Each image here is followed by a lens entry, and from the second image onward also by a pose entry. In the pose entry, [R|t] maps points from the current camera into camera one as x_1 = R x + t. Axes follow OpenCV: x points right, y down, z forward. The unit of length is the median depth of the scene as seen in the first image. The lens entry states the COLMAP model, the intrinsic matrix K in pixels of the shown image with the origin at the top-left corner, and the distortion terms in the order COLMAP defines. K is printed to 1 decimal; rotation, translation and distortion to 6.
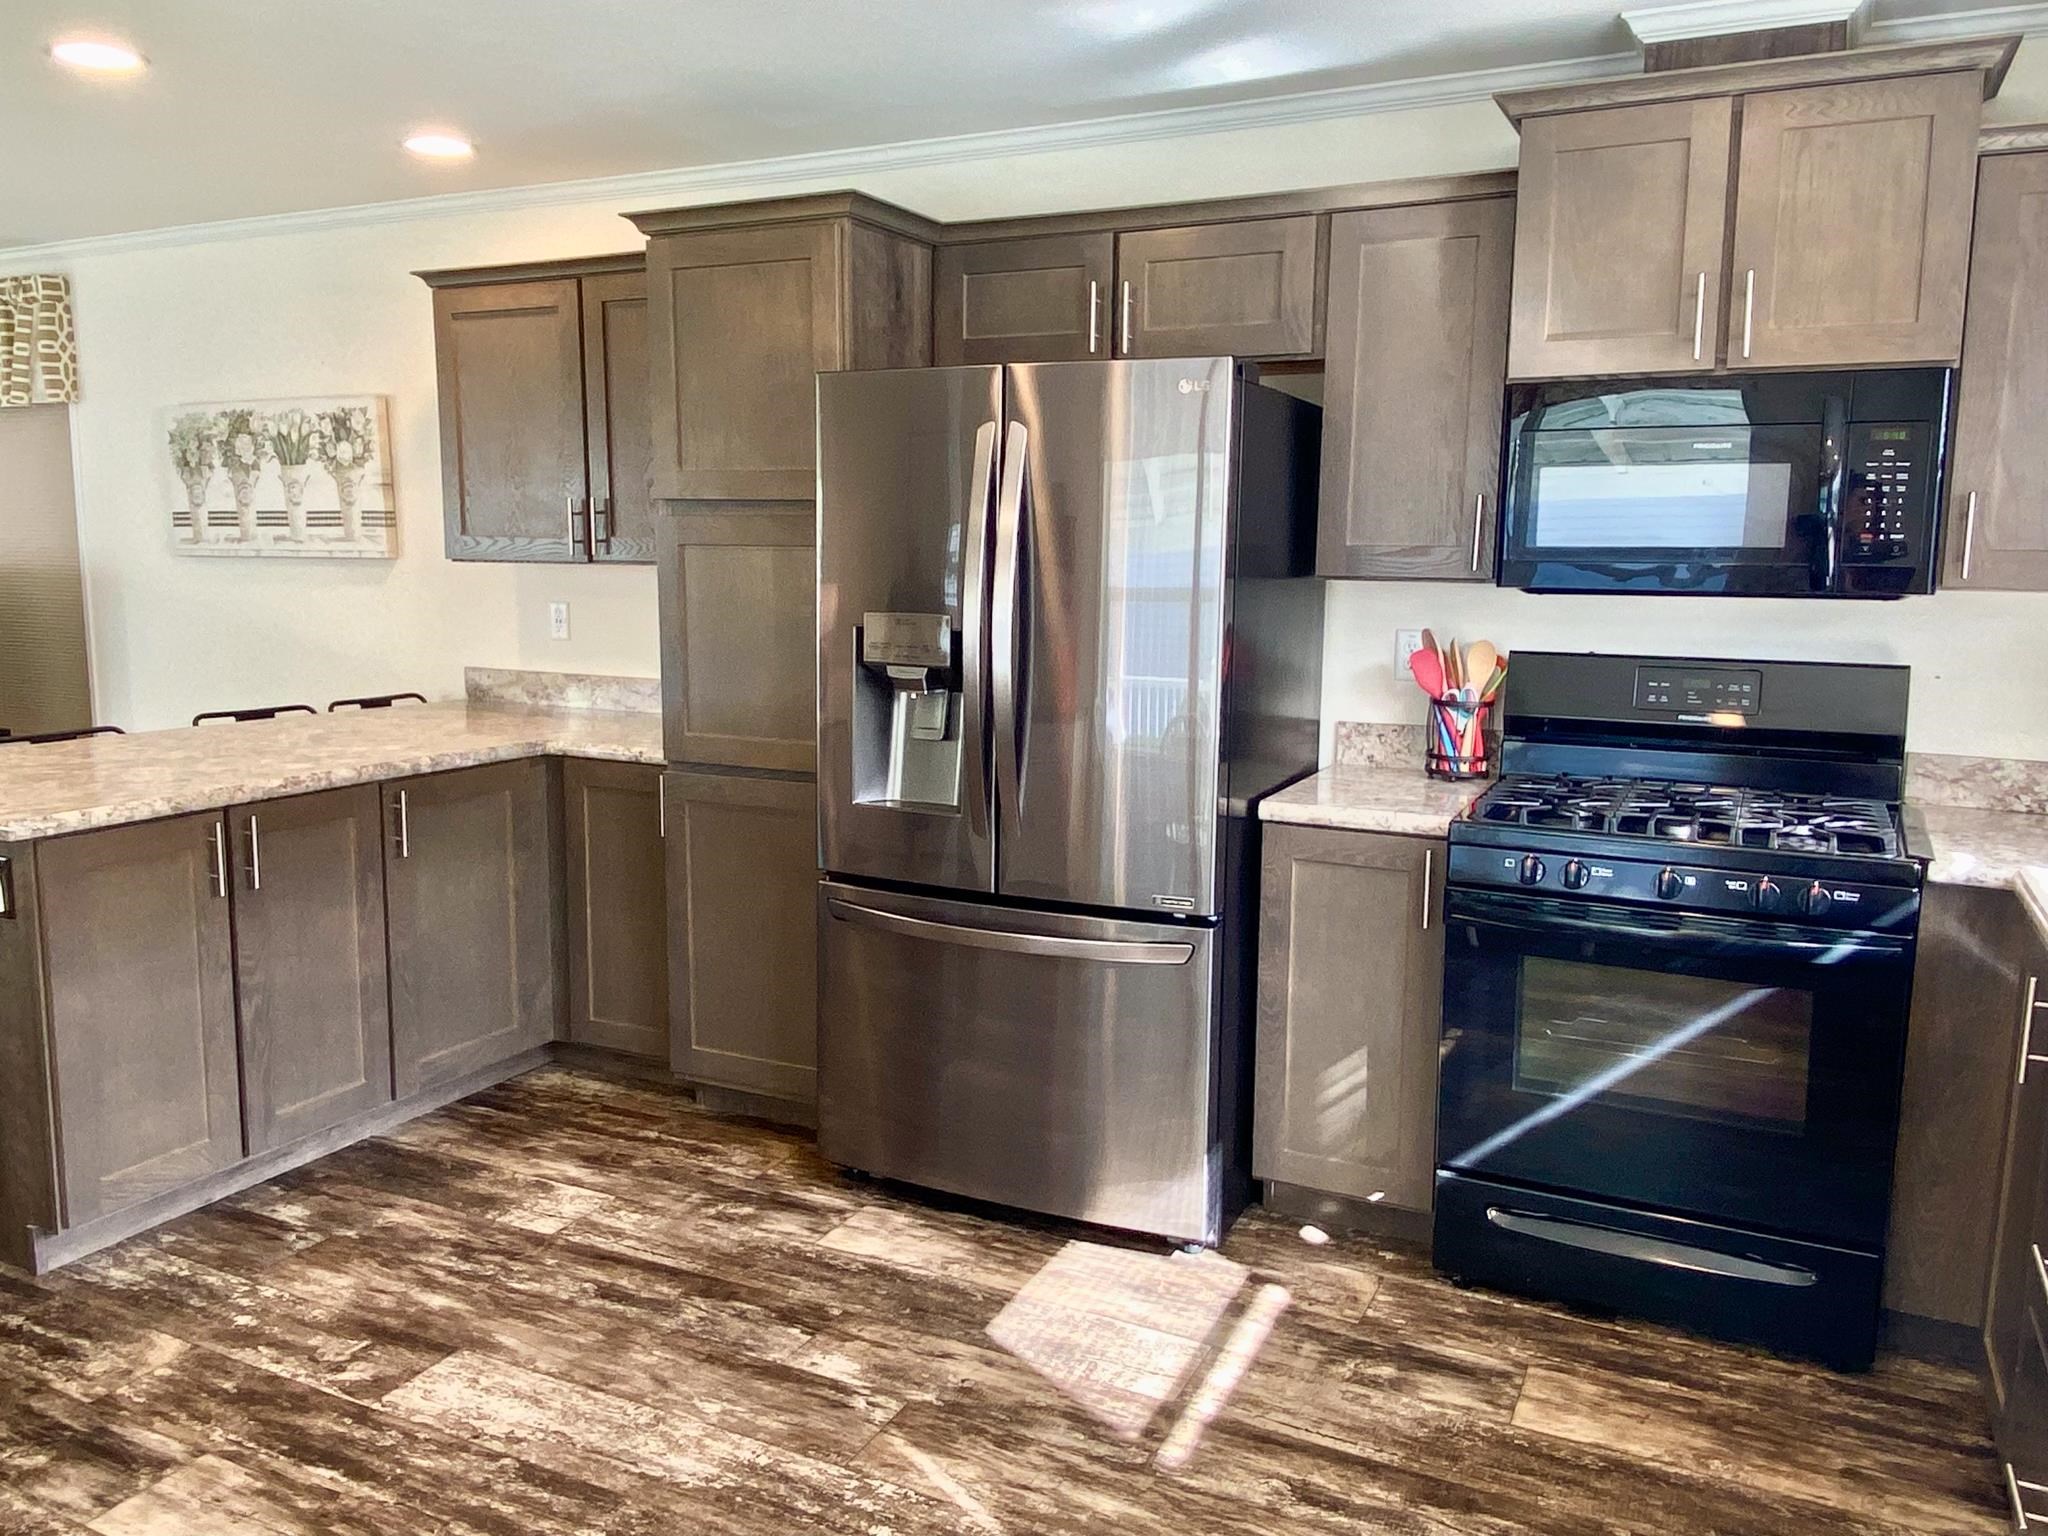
lens RADIAL K [[1535.4, 0, 1015.7], [0, 1535.4, 739.3], [0, 0, 1]] dist [0.064729, -0.074581]
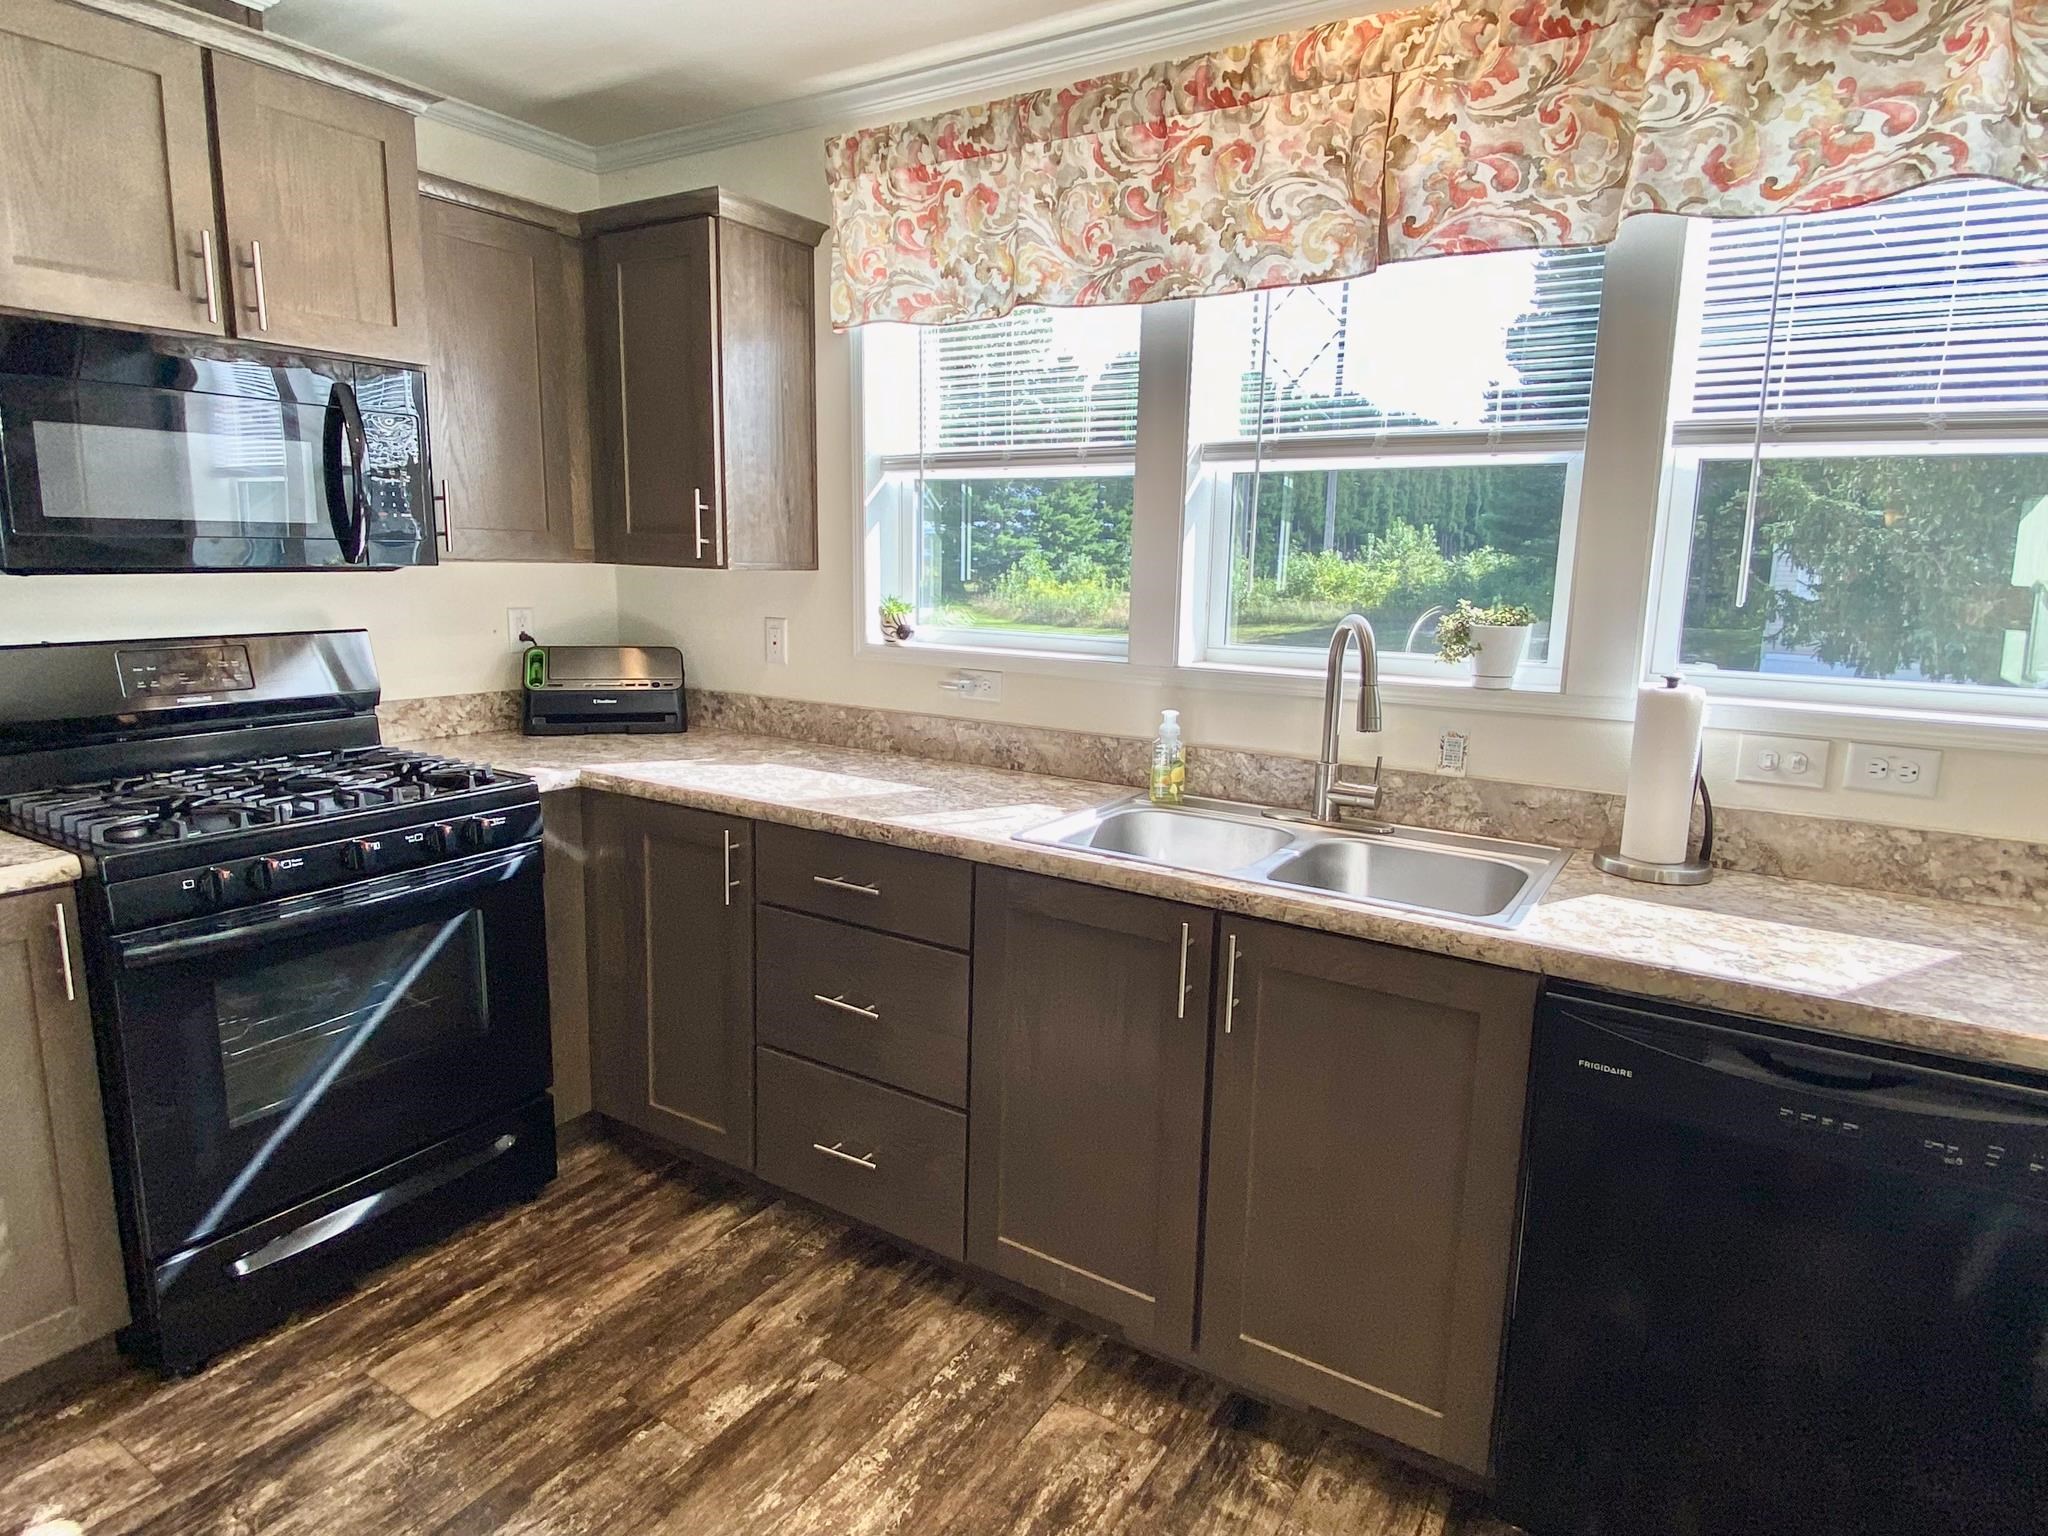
lens RADIAL K [[1155.3, 0, 1017.1], [0, 1155.3, 747.5], [0, 0, 1]] dist [0.017983, -0.021287]
pose [[0.104585, -0.167746, 0.980267, -0.248253], [0.124003, 0.980180, 0.154501, -0.035170], [-0.986755, 0.105397, 0.123313, 0.438284]]
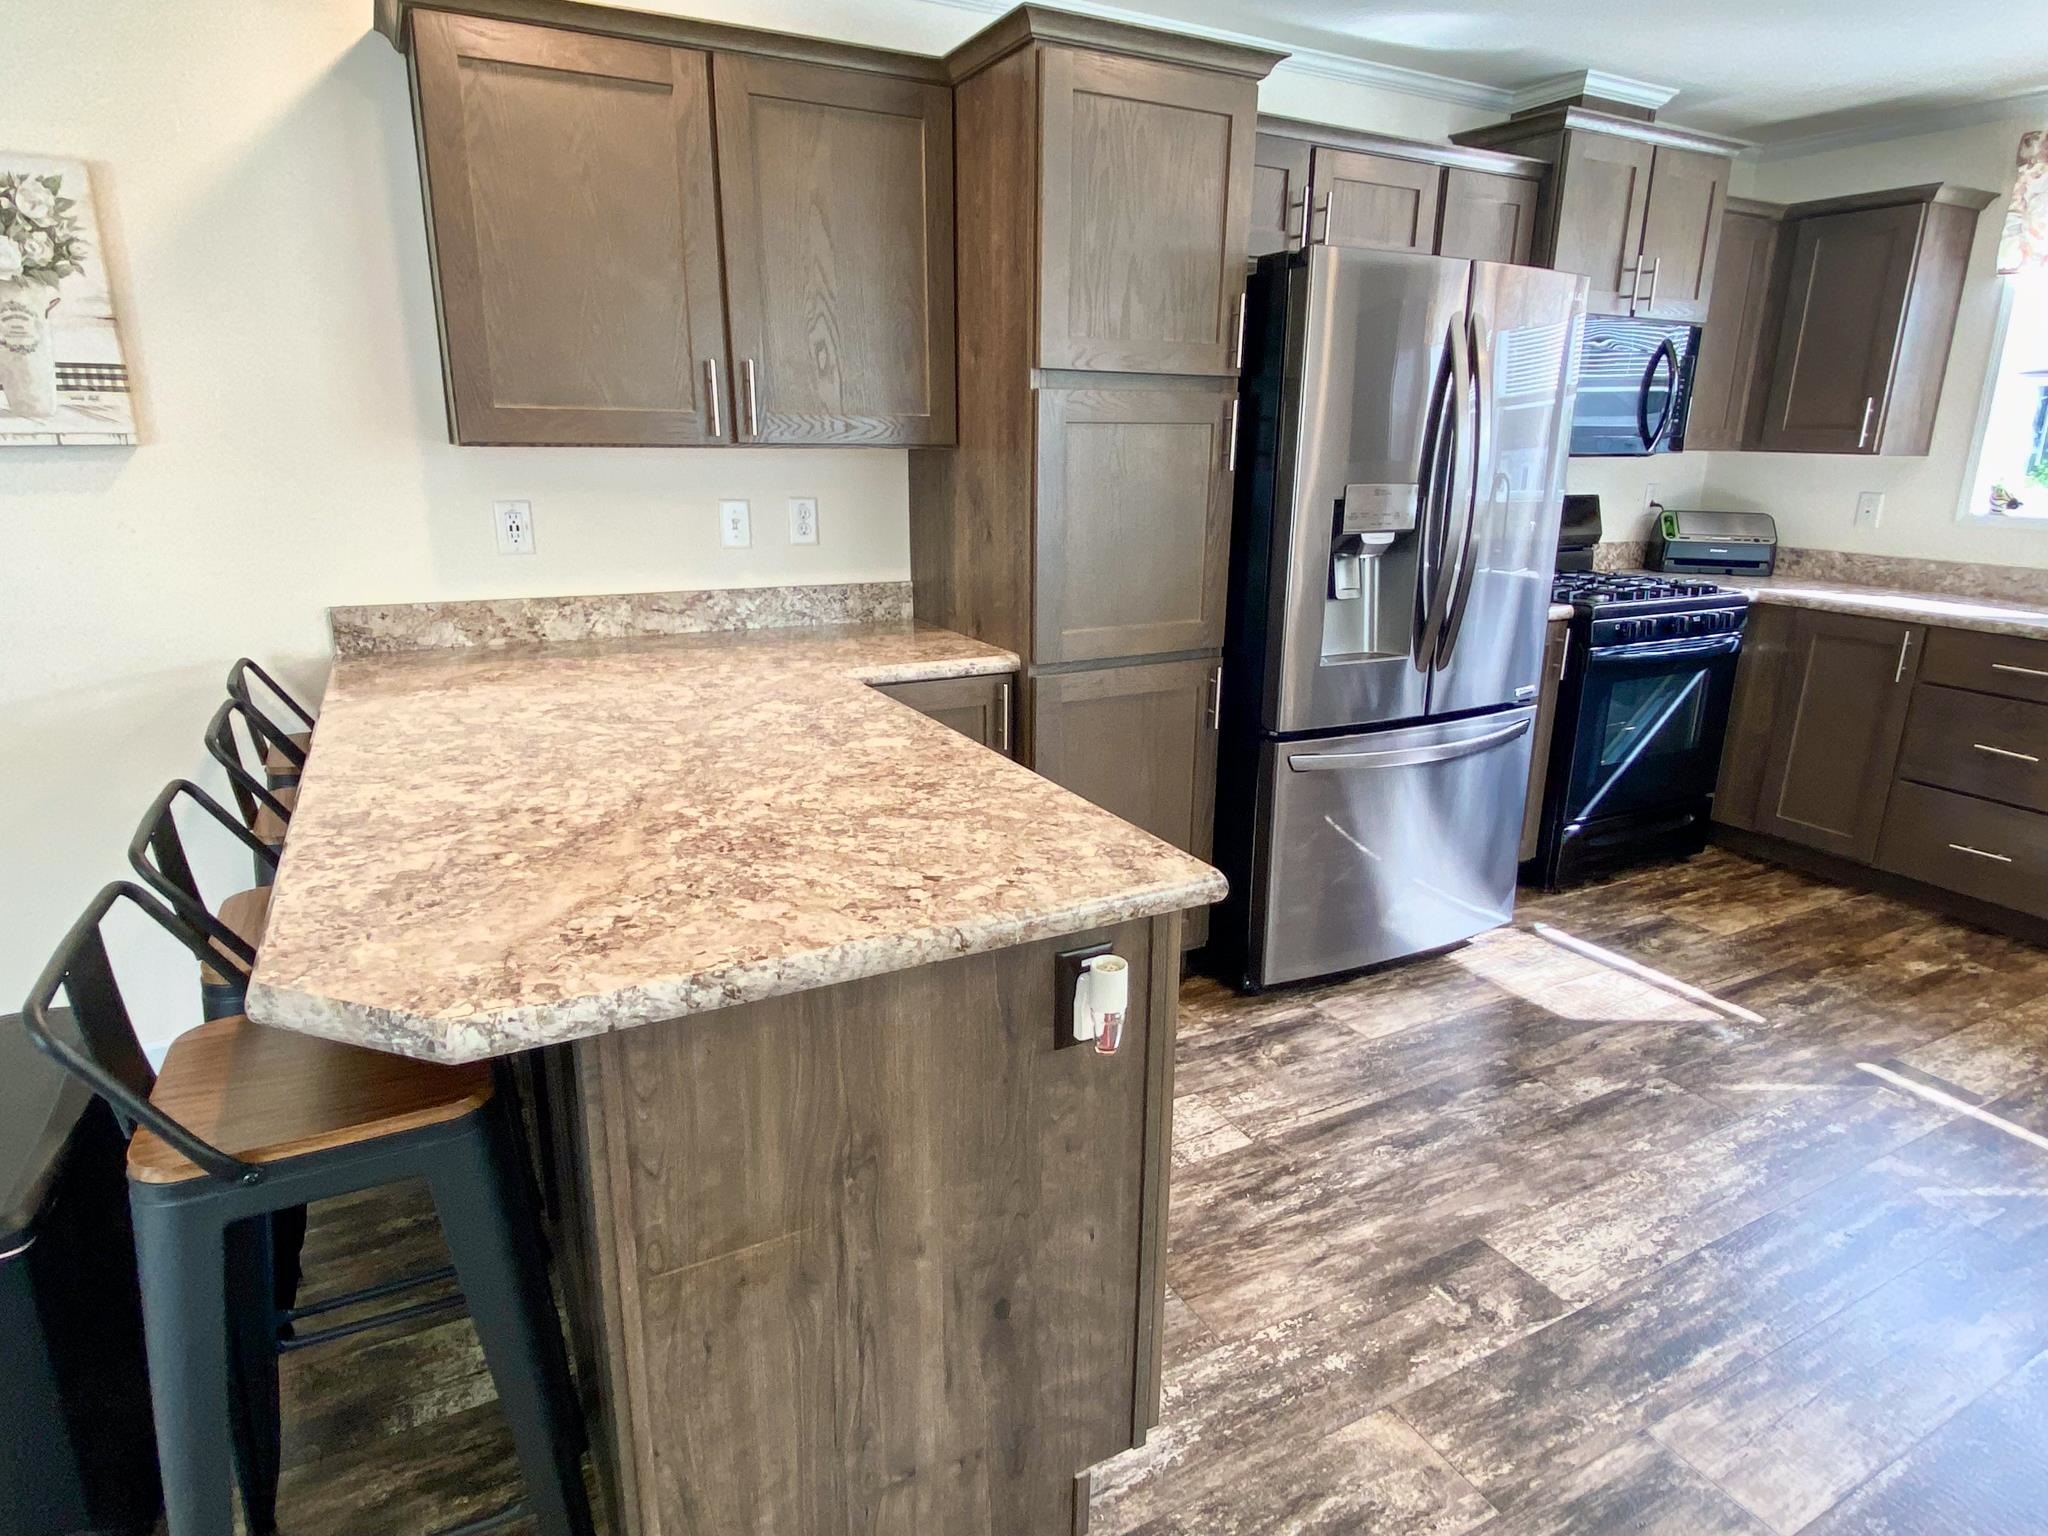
lens RADIAL K [[1155.3, 0, 1016.8], [0, 1155.3, 755.5], [0, 0, 1]] dist [0.017983, -0.021287]
pose [[0.586135, -0.214252, 0.781372, -0.987709], [0.104939, 0.976354, 0.188998, -0.079805], [-0.803389, -0.028782, 0.594758, 0.755028]]
